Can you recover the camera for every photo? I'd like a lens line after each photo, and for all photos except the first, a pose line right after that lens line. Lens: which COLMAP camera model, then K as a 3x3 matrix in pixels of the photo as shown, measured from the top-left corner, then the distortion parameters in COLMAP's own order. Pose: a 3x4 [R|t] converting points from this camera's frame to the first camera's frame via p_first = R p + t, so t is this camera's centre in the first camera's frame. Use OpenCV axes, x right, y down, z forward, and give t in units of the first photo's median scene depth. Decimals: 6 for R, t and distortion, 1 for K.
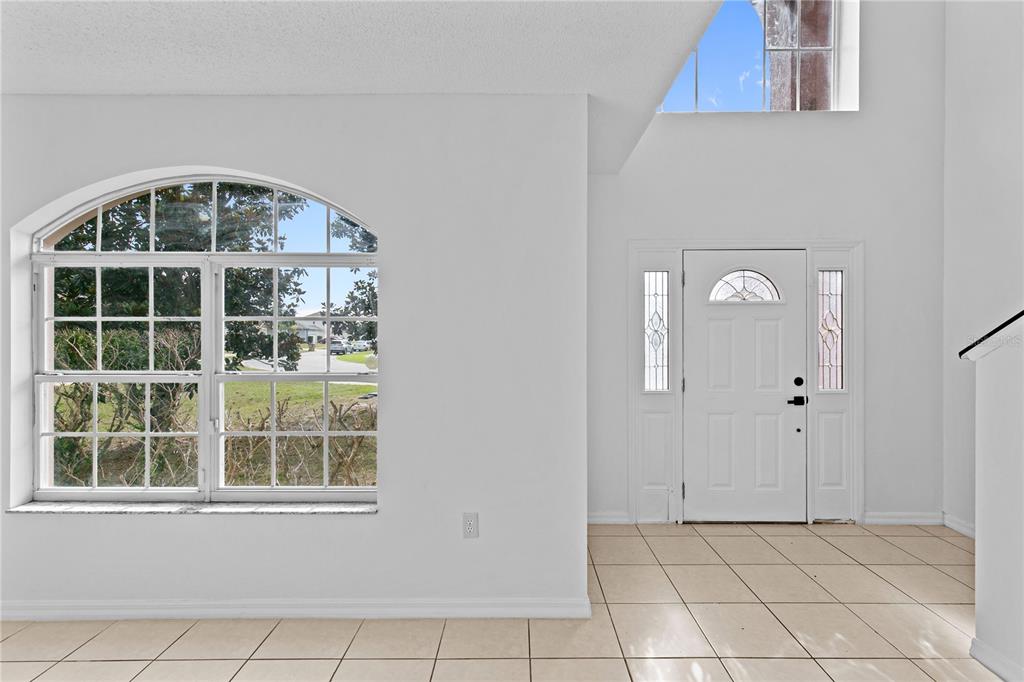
lens RADIAL K [[459.0, 0, 515.7], [0, 459.0, 333.1], [0, 0, 1]] dist [0.004221, -0.000178]
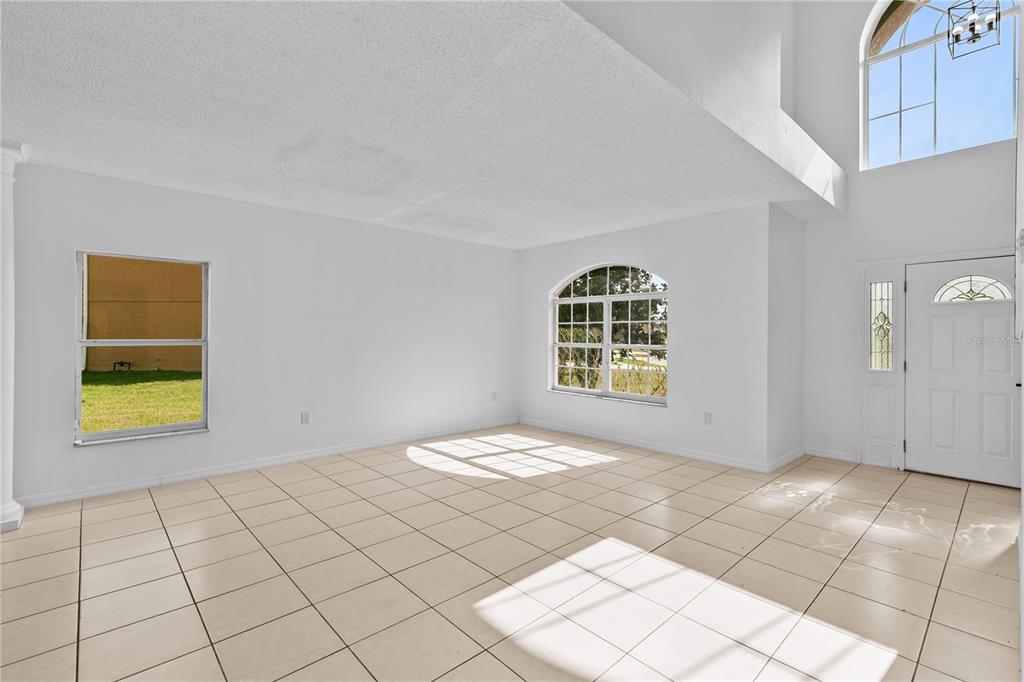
lens RADIAL K [[458.7, 0, 515.9], [0, 458.7, 343.2], [0, 0, 1]] dist [0.007459, -0.000824]
pose [[0.681778, 0.015710, -0.731390, 0.781071], [-0.006315, 0.999859, 0.015590, 0.044197], [0.731531, -0.006010, 0.681781, -1.002174]]
